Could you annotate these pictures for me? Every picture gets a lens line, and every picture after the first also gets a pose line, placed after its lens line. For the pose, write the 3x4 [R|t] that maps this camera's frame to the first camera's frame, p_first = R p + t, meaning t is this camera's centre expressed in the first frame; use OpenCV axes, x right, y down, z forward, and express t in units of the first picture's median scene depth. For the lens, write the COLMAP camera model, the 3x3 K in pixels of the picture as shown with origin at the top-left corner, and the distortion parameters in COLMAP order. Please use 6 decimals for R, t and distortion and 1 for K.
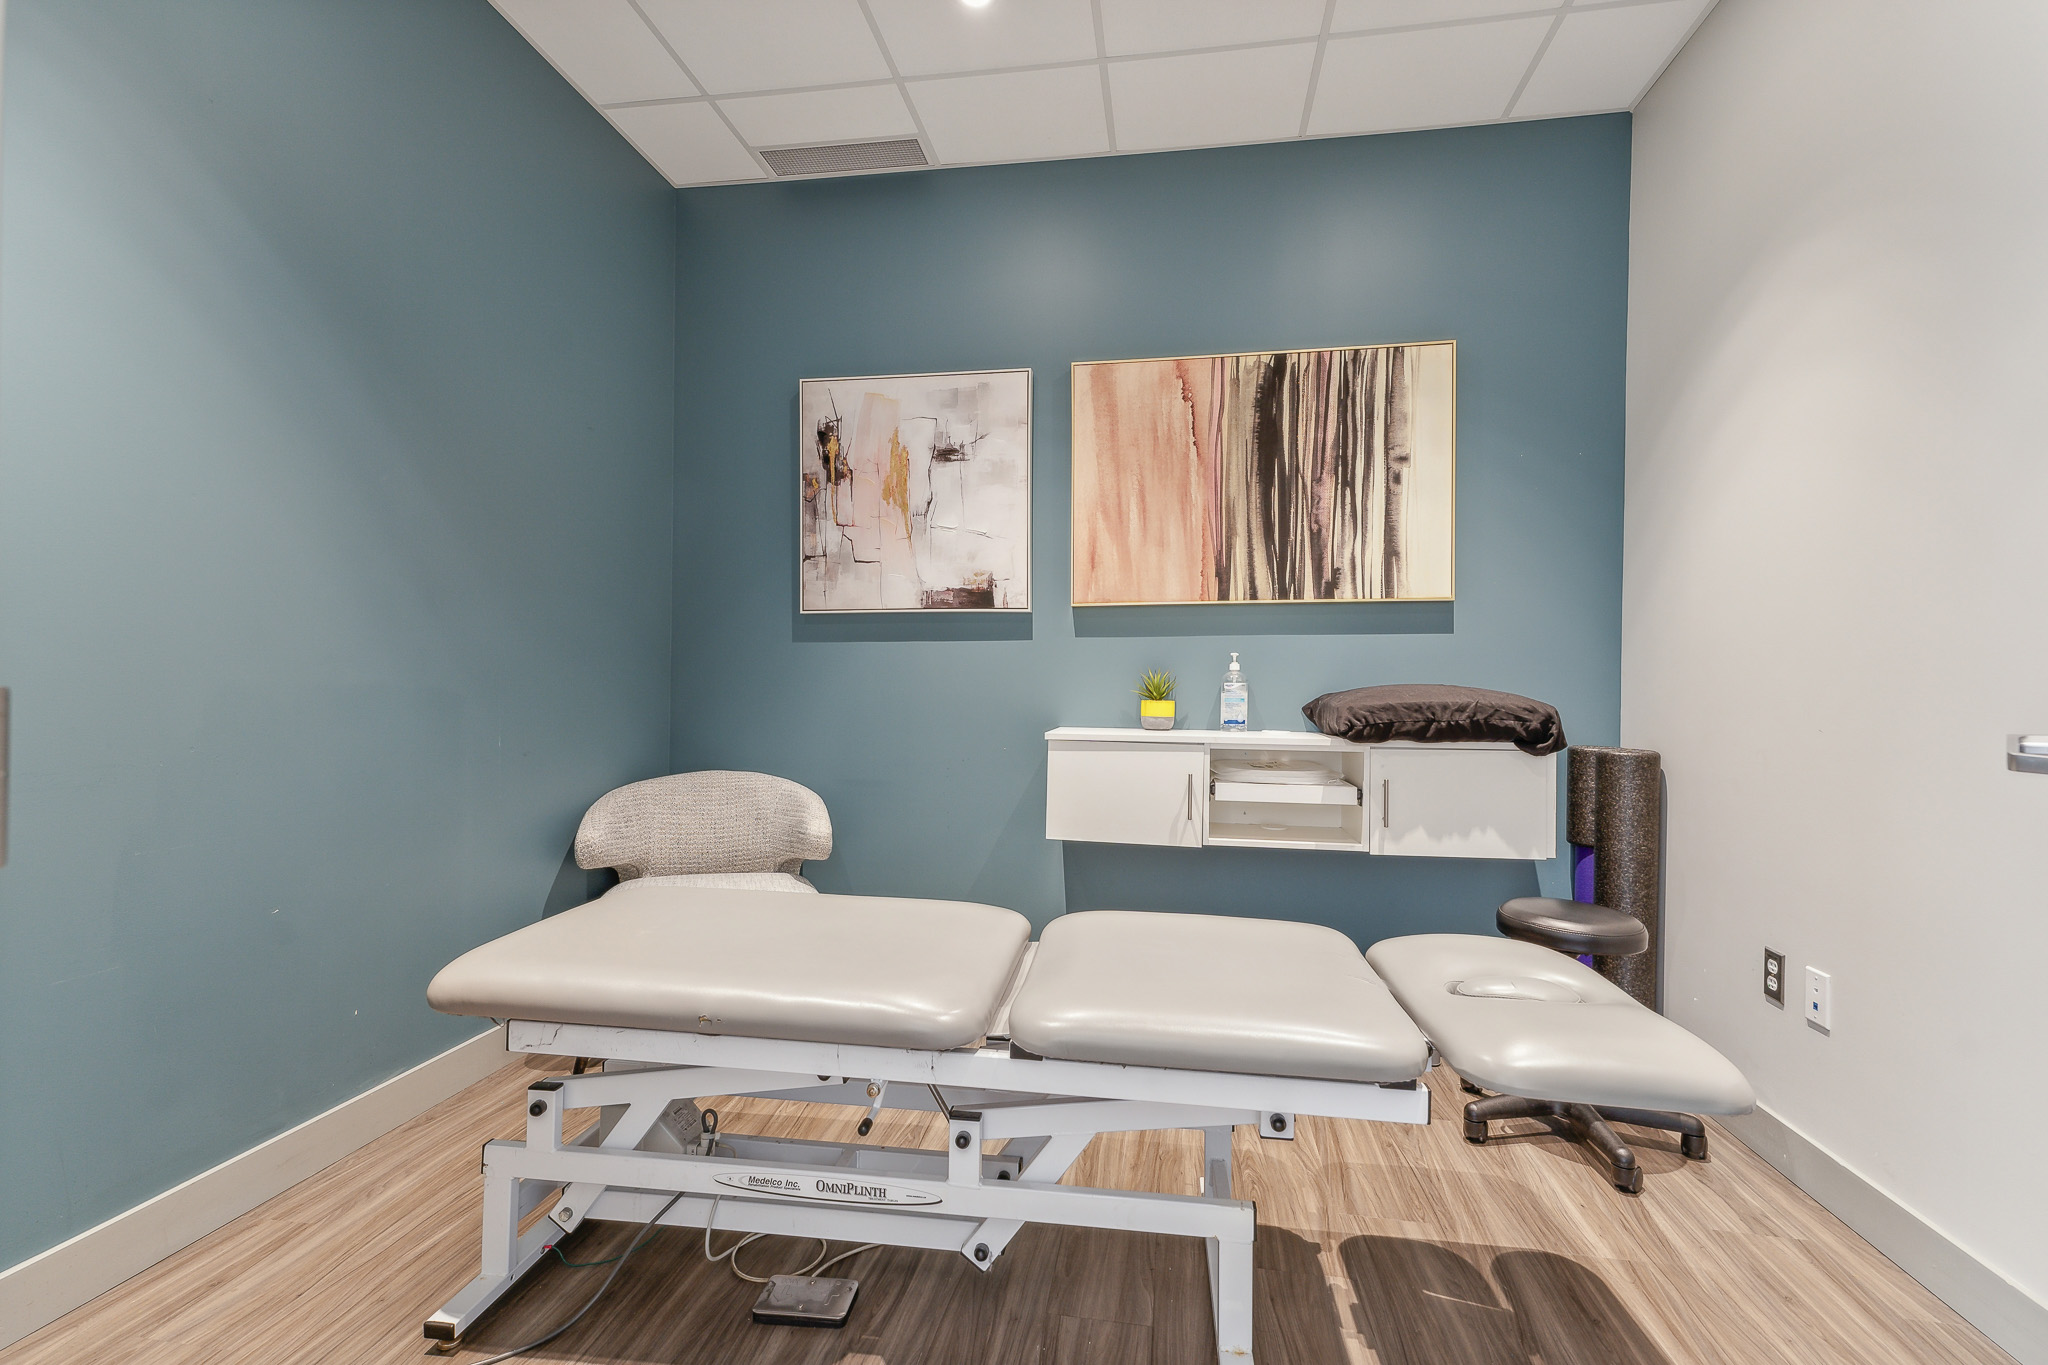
lens RADIAL K [[857.3, 0, 1025.2], [0, 857.3, 687.2], [0, 0, 1]] dist [0.004766, 0.000267]
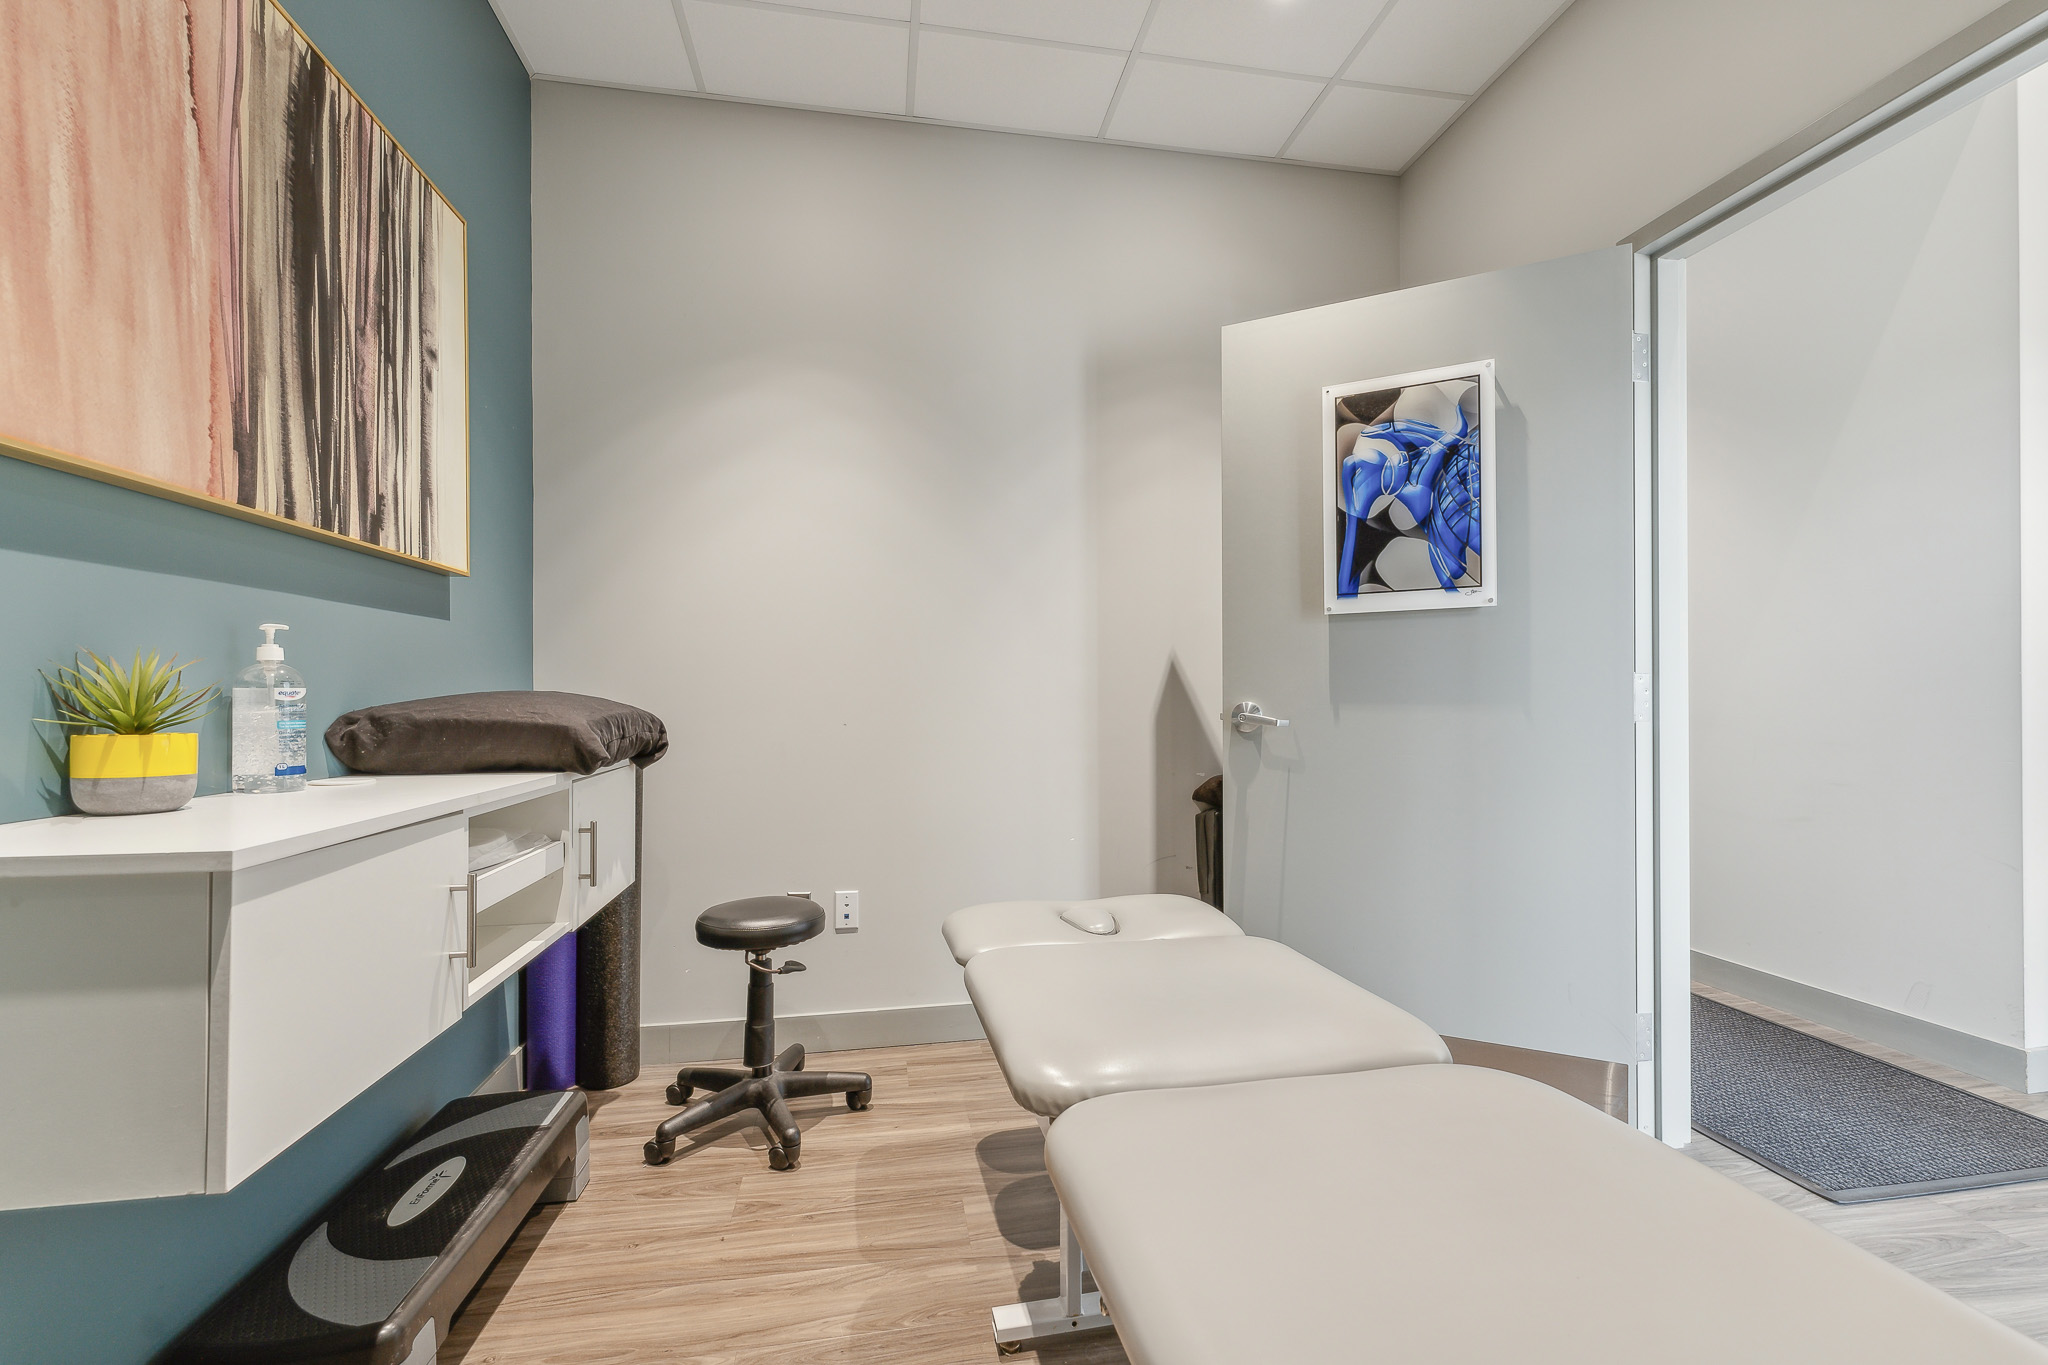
lens RADIAL K [[857.3, 0, 1009.6], [0, 857.3, 690.2], [0, 0, 1]] dist [0.004766, 0.000267]
pose [[-0.321865, -0.000519, 0.946785, -0.335711], [0.000436, 1.000000, 0.000696, -0.003894], [-0.946785, 0.000637, -0.321865, 0.777392]]
